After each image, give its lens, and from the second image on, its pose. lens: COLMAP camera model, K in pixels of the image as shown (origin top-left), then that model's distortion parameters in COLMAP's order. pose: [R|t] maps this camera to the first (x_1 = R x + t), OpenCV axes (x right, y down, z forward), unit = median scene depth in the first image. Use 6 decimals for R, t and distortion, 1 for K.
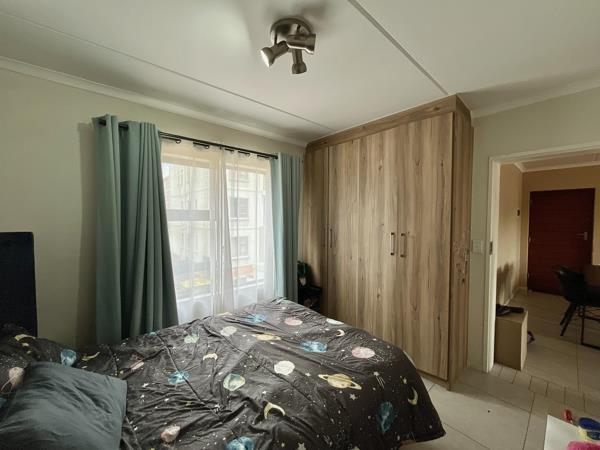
lens RADIAL K [[243.8, 0, 299.7], [0, 243.8, 225.3], [0, 0, 1]] dist [-0.001139, -0.000470]
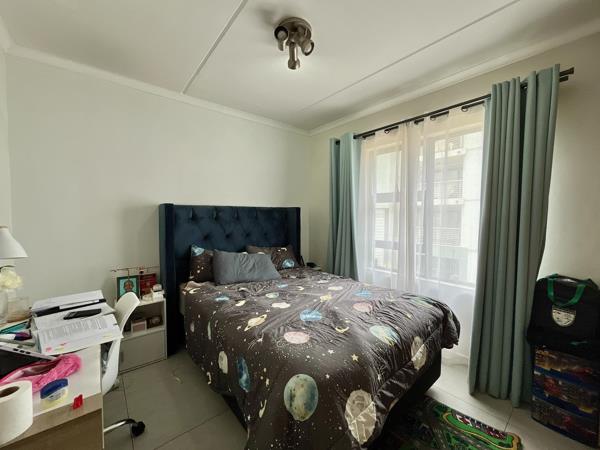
lens RADIAL K [[243.8, 0, 299.6], [0, 243.8, 226.3], [0, 0, 1]] dist [-0.001139, -0.000470]
pose [[-0.033106, 0.047651, -0.998315, 1.025333], [-0.033808, 0.998238, 0.048768, 0.082235], [0.998880, 0.035365, -0.031437, 0.953778]]
